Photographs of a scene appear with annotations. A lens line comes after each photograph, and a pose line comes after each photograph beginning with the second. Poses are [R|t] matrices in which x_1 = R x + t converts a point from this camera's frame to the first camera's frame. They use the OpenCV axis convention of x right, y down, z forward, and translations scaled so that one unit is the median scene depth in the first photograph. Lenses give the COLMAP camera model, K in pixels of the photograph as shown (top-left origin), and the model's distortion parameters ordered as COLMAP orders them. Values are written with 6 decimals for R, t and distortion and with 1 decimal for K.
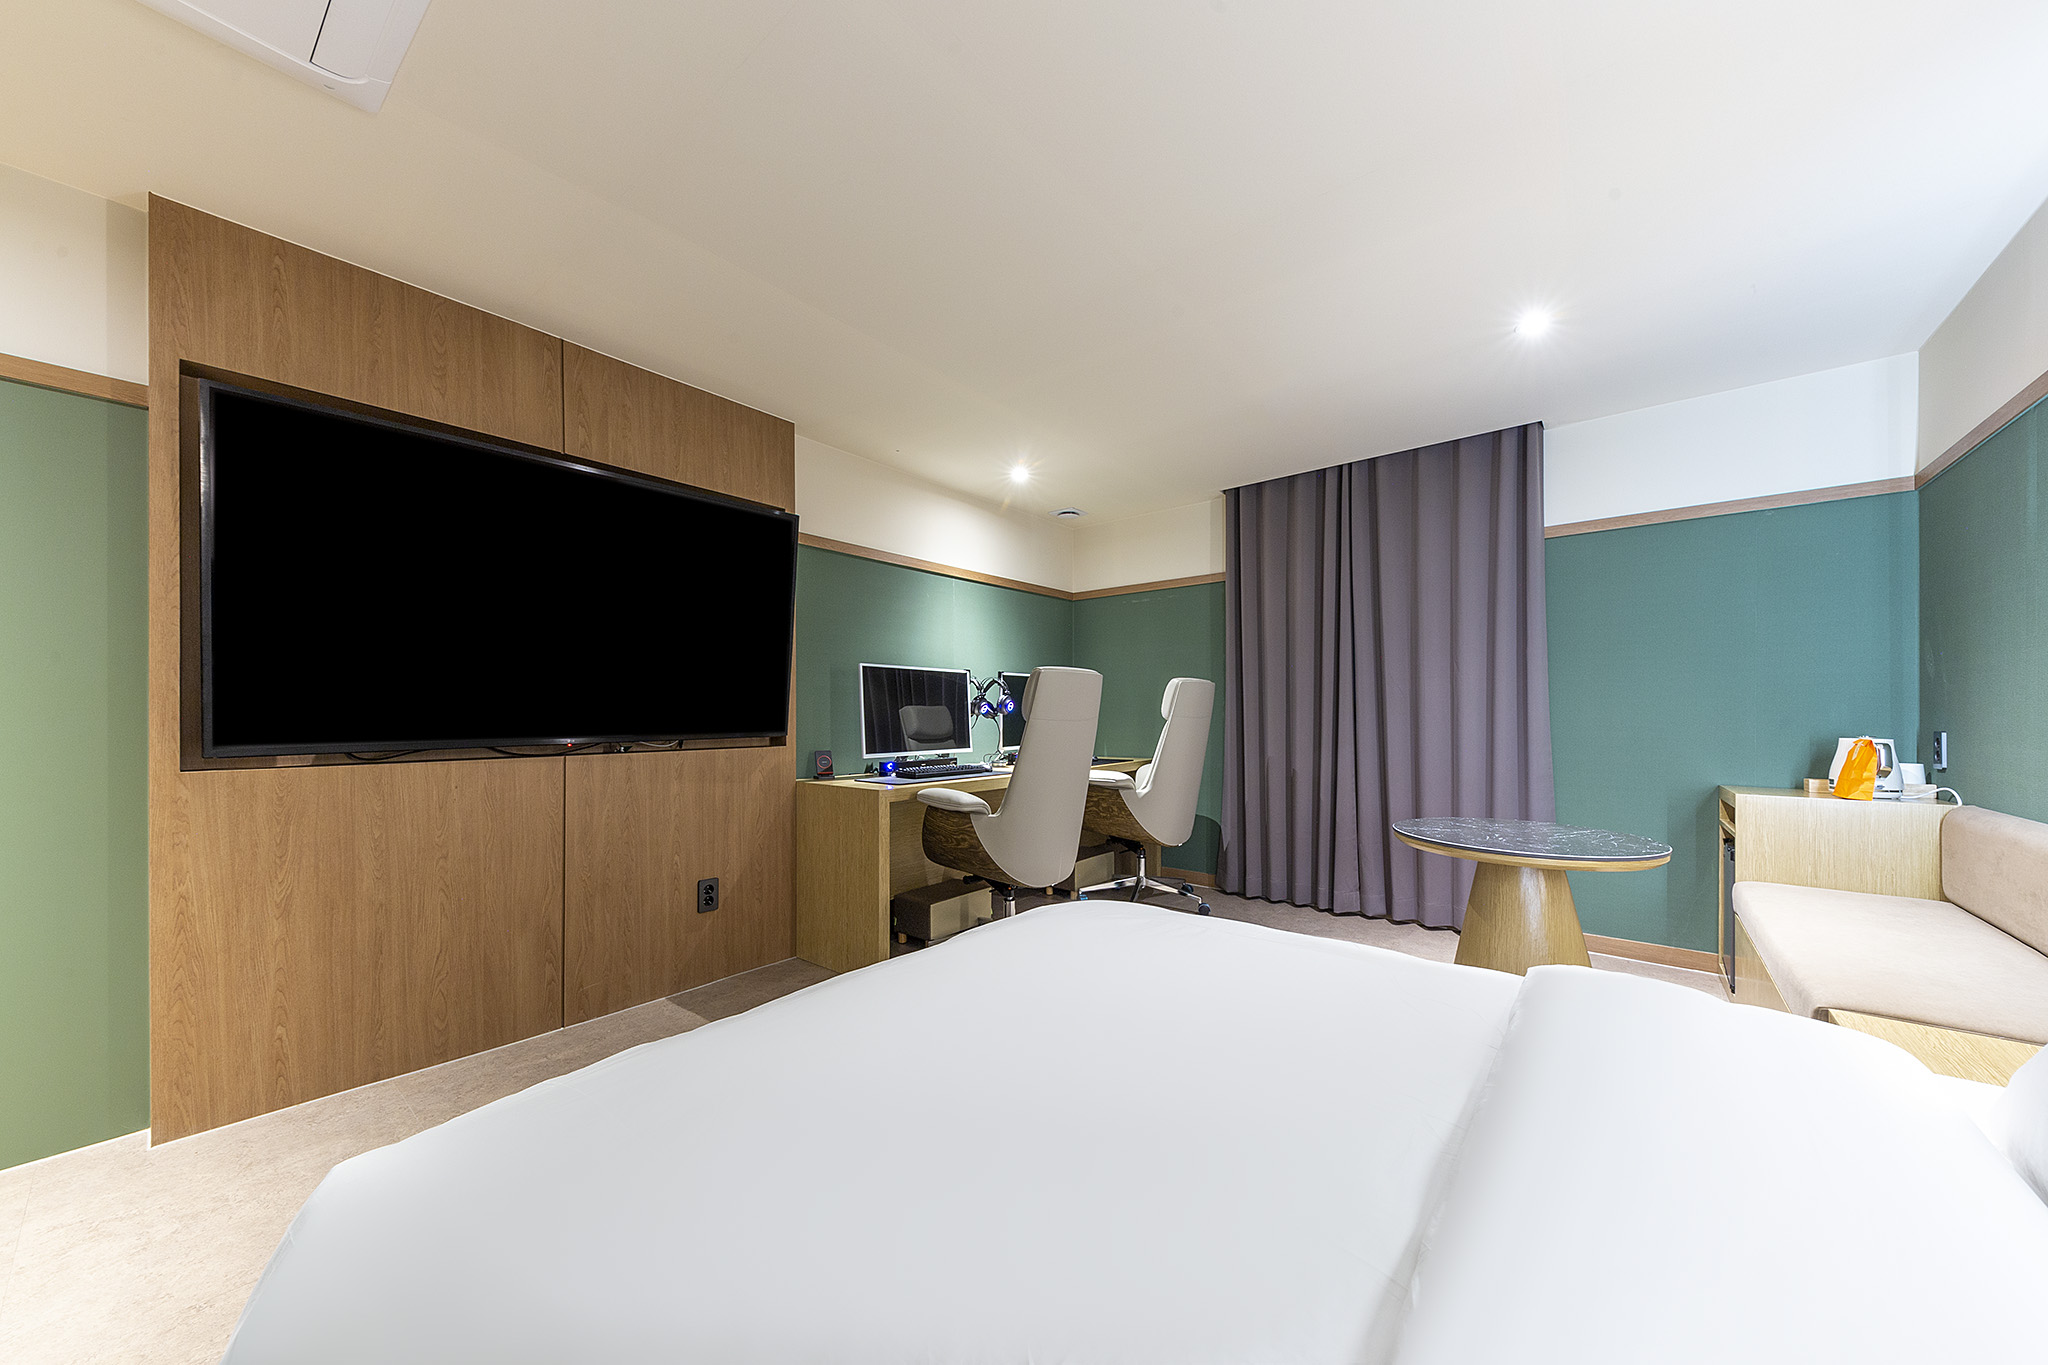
lens RADIAL K [[712.7, 0, 1010.4], [0, 712.7, 713.1], [0, 0, 1]] dist [-0.002149, -0.000719]
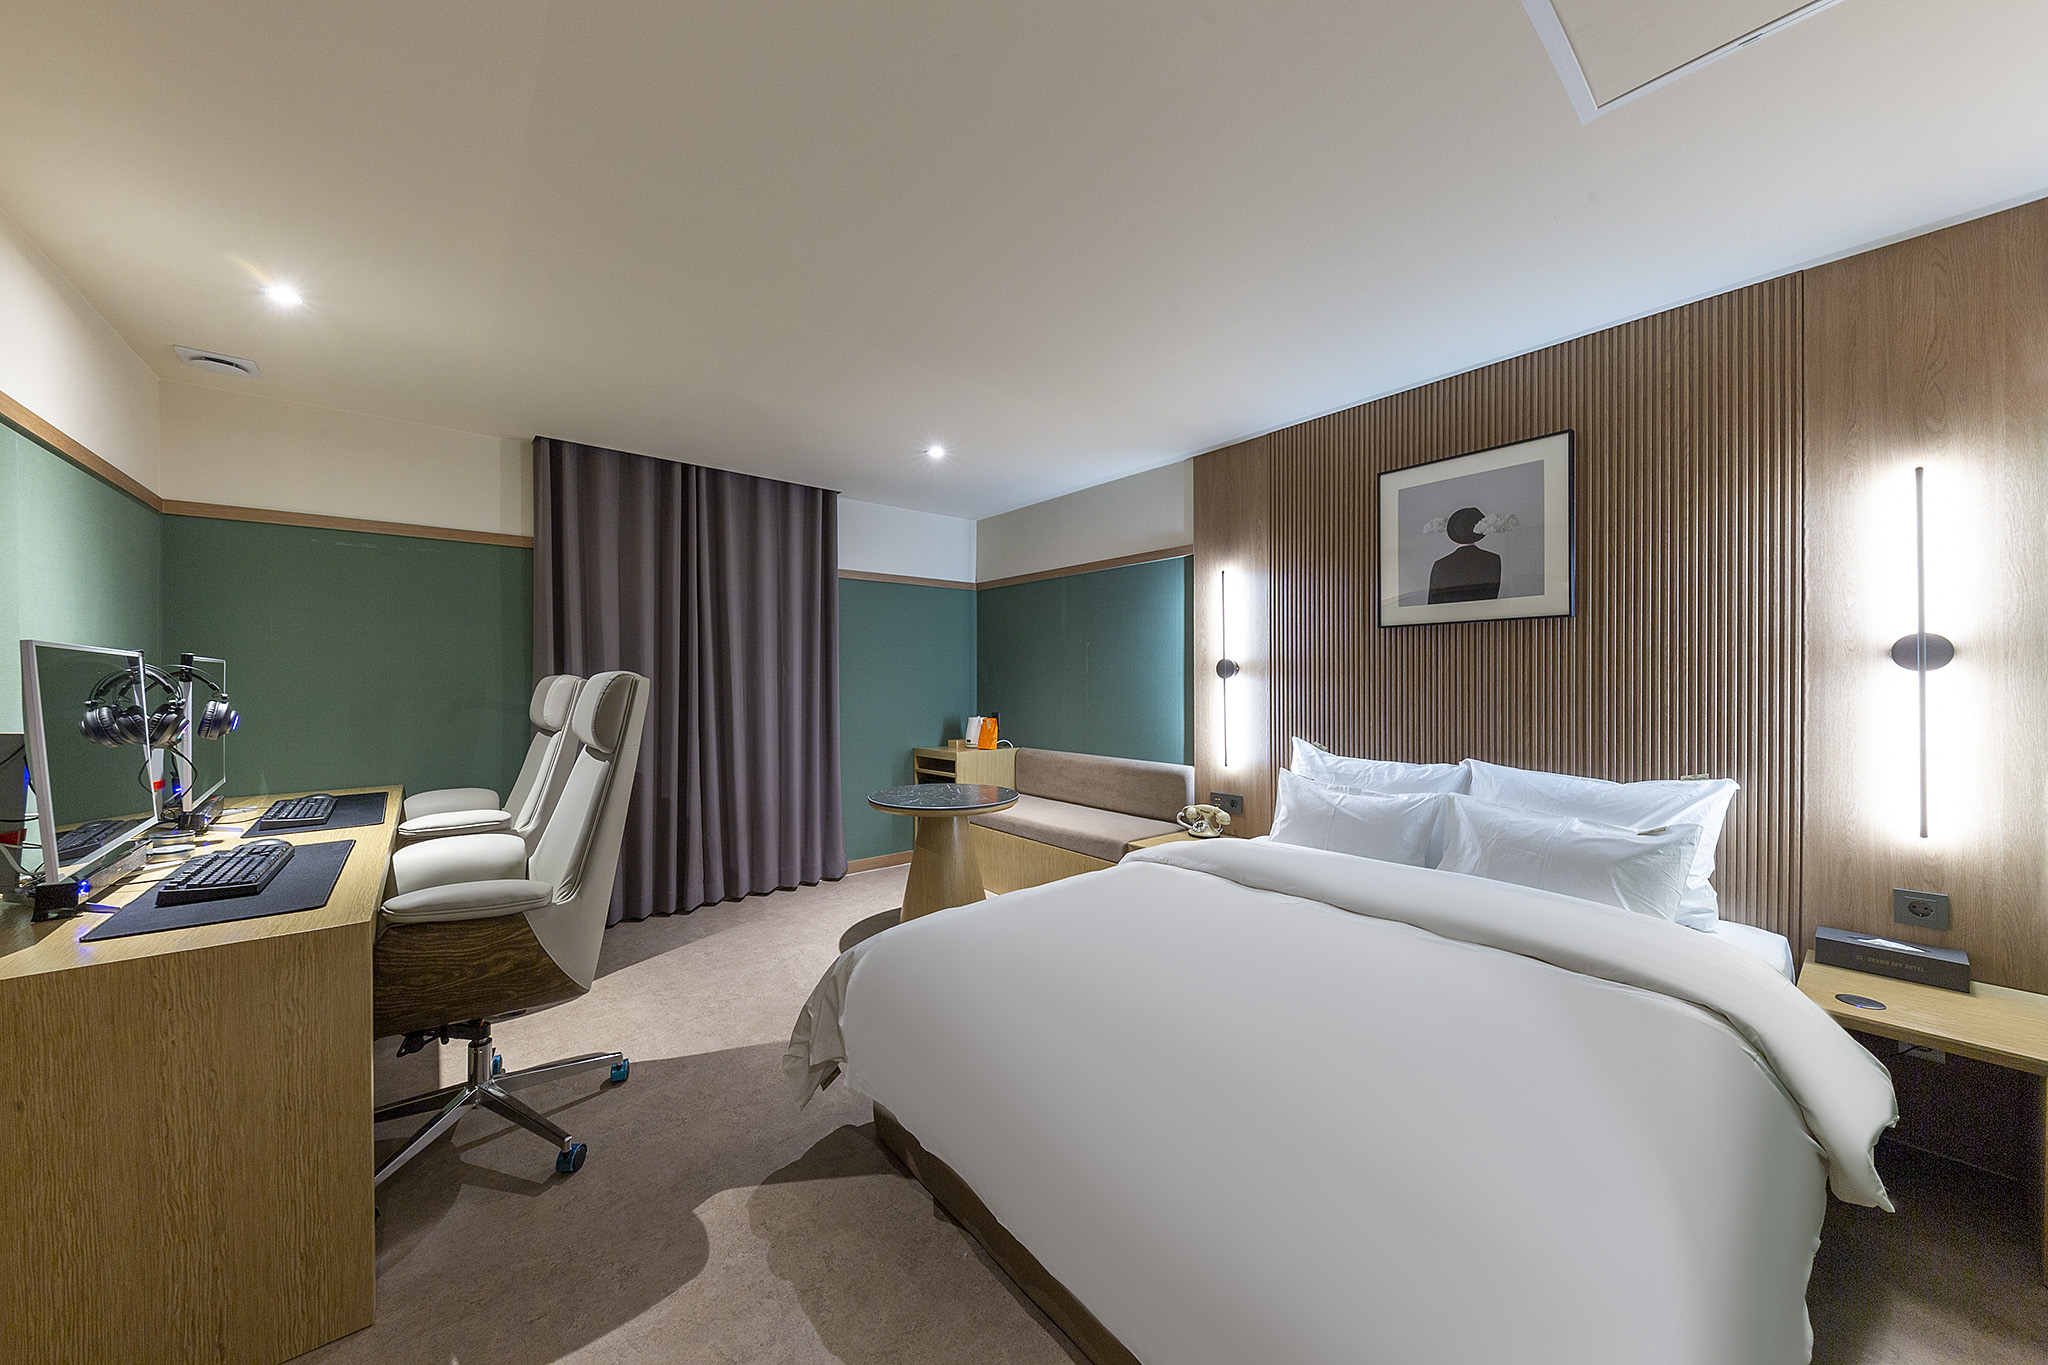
lens RADIAL K [[712.7, 0, 1023.8], [0, 712.7, 676.7], [0, 0, 1]] dist [-0.002149, -0.000719]
pose [[0.172989, 0.004515, 0.984913, -0.508066], [-0.000050, 0.999990, -0.004575, -0.049999], [-0.984924, 0.000742, 0.172988, 0.409900]]
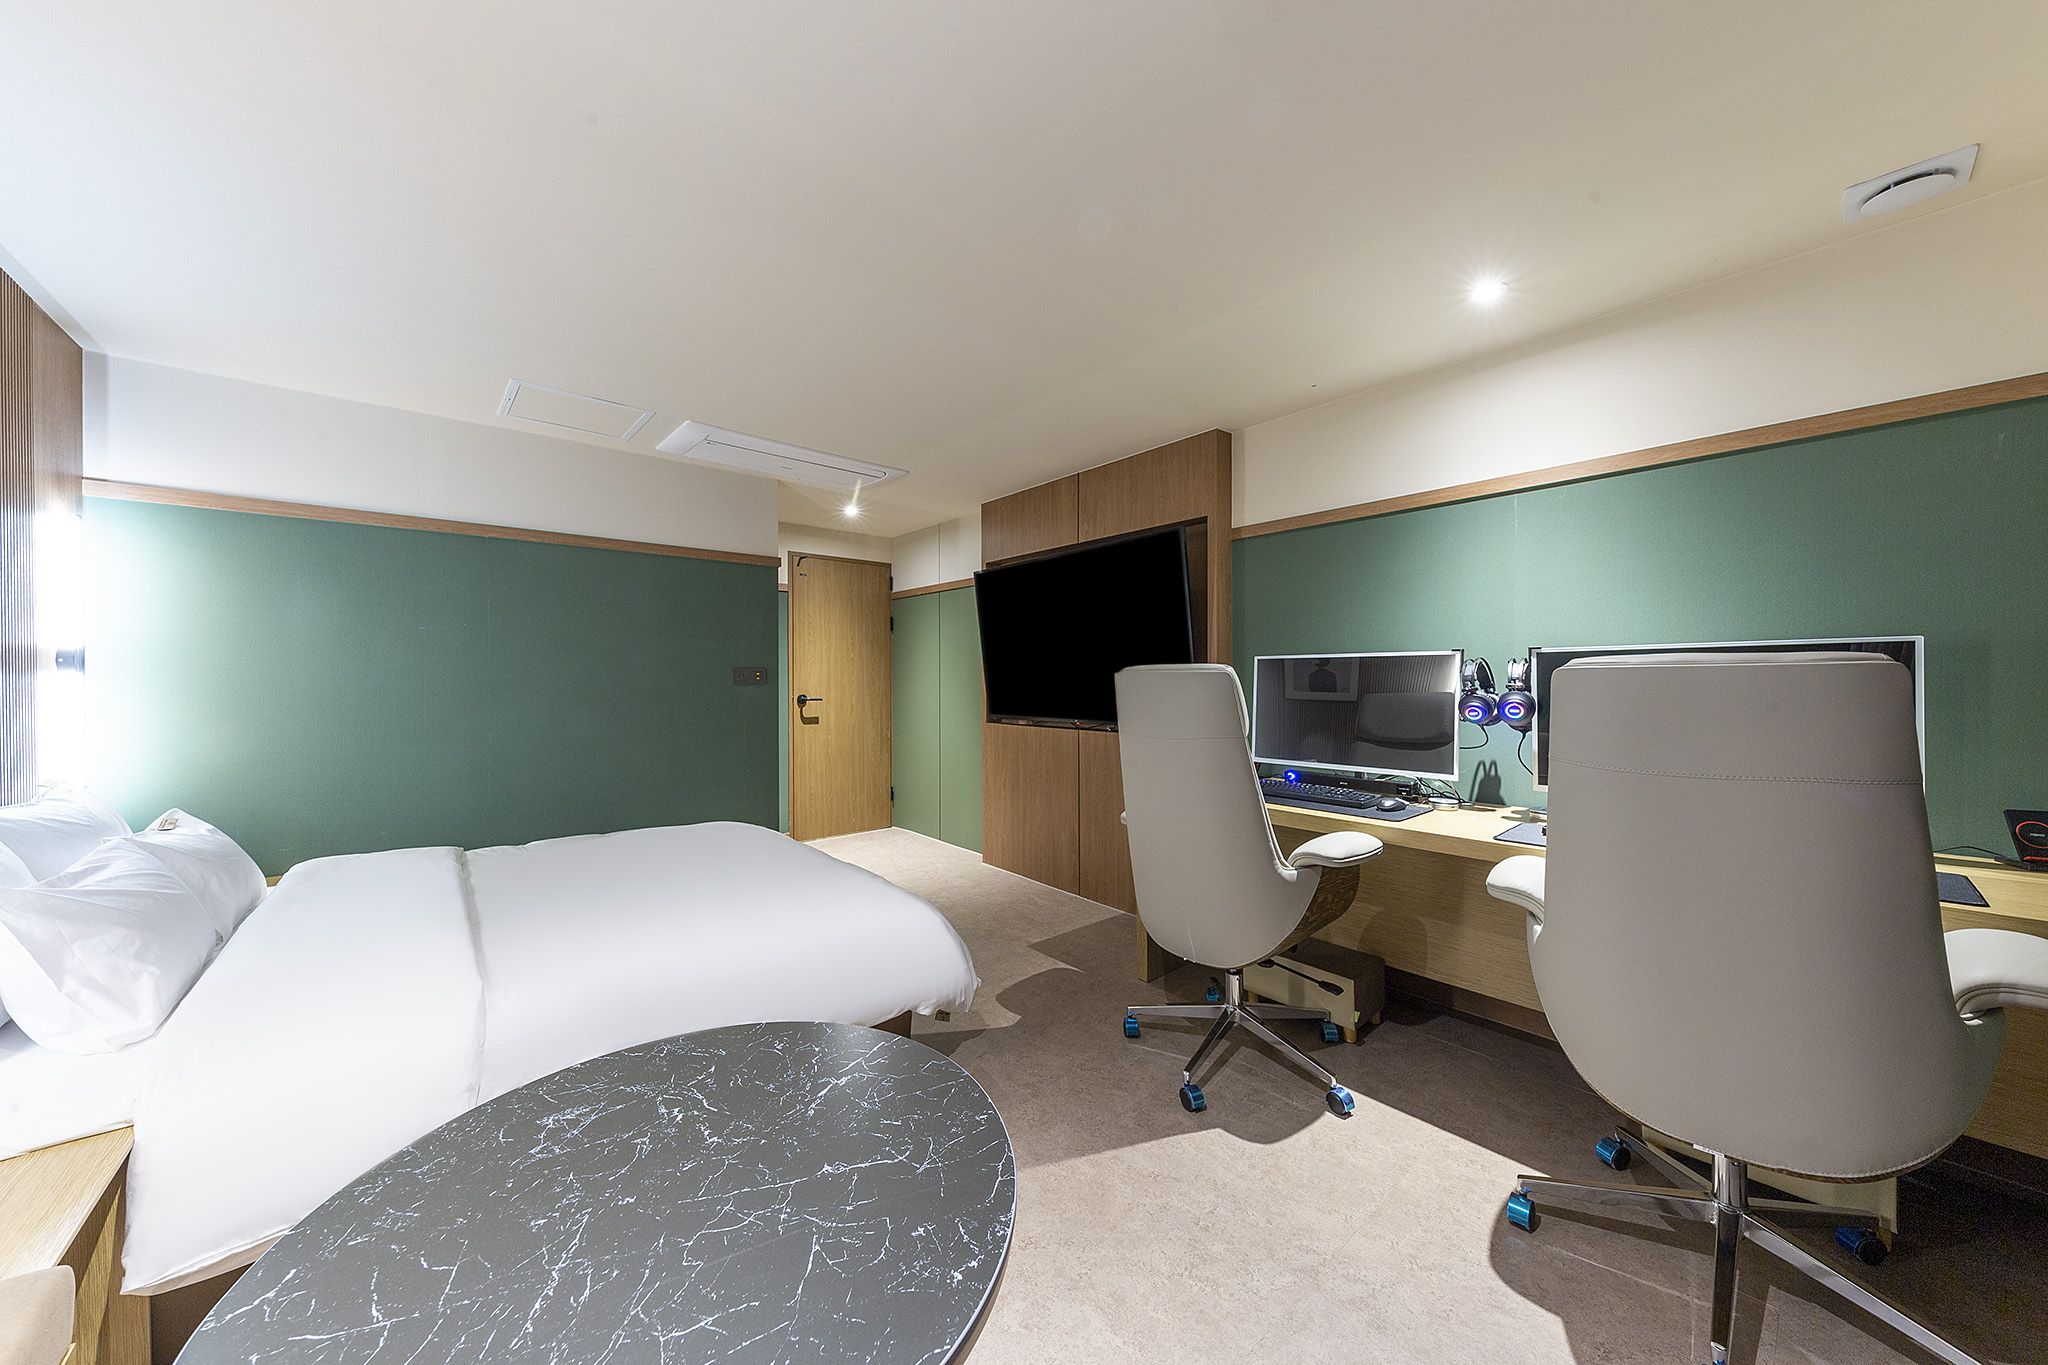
lens RADIAL K [[712.7, 0, 1015.8], [0, 712.7, 682.0], [0, 0, 1]] dist [-0.002149, -0.000719]
pose [[-0.171471, 0.007190, -0.985163, 0.765939], [0.001028, 0.999974, 0.007120, -0.045520], [0.985189, 0.000208, -0.171474, 0.873898]]
